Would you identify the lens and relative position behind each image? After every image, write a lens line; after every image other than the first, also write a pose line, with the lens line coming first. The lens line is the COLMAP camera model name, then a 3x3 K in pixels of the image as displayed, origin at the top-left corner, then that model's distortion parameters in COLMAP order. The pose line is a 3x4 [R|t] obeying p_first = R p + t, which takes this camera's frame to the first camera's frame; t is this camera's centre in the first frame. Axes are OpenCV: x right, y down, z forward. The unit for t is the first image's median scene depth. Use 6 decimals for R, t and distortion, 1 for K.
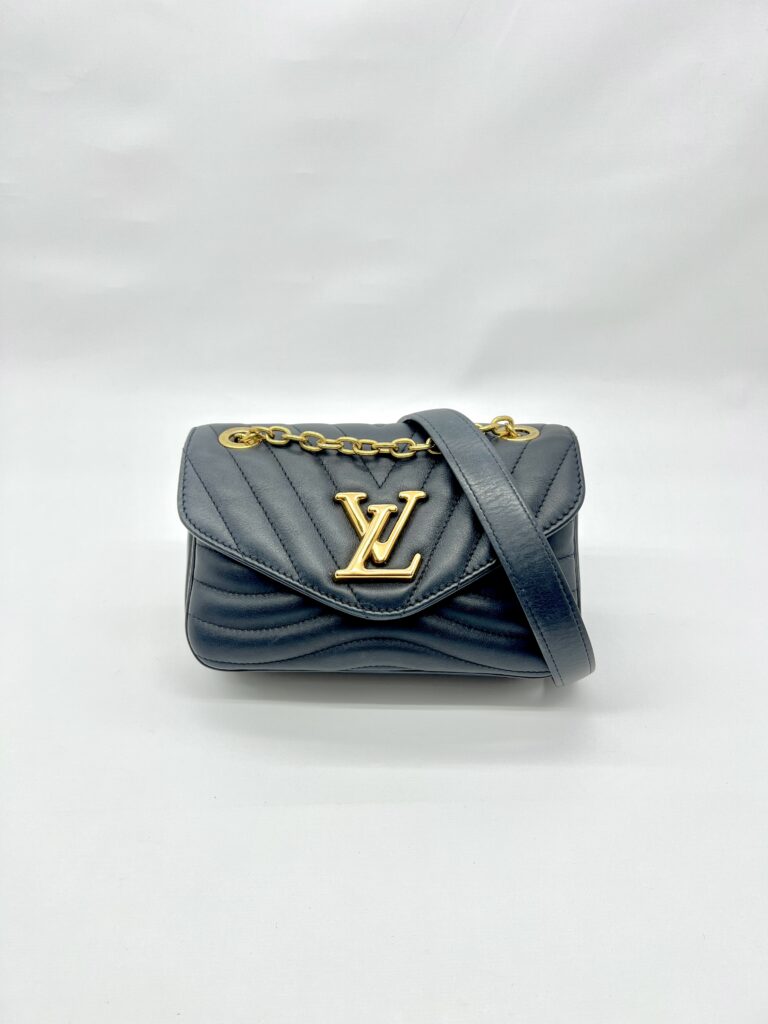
lens RADIAL K [[690.1, 0, 384.0], [0, 690.1, 512.0], [0, 0, 1]] dist [0.001661, 0.000239]
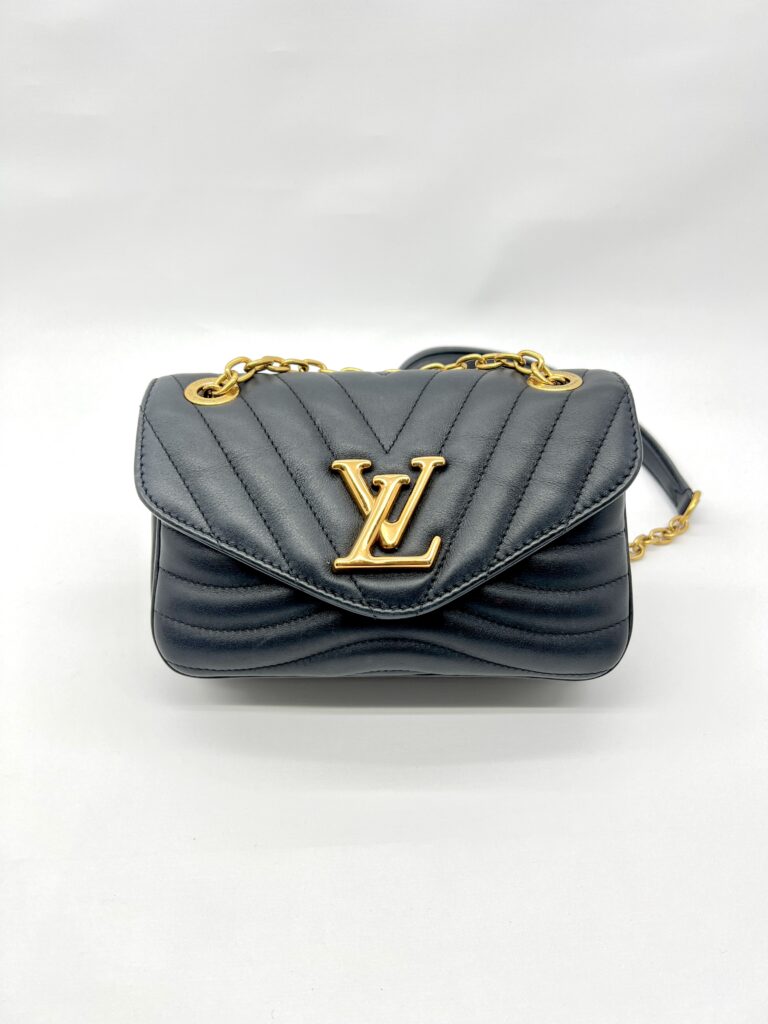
lens RADIAL K [[690.1, 0, 384.0], [0, 690.1, 512.0], [0, 0, 1]] dist [0.001661, 0.000239]
pose [[0.999741, -0.015624, 0.016540, -0.024261], [0.014240, 0.996635, 0.080726, -0.031990], [-0.017746, -0.080470, 0.996599, 0.198113]]
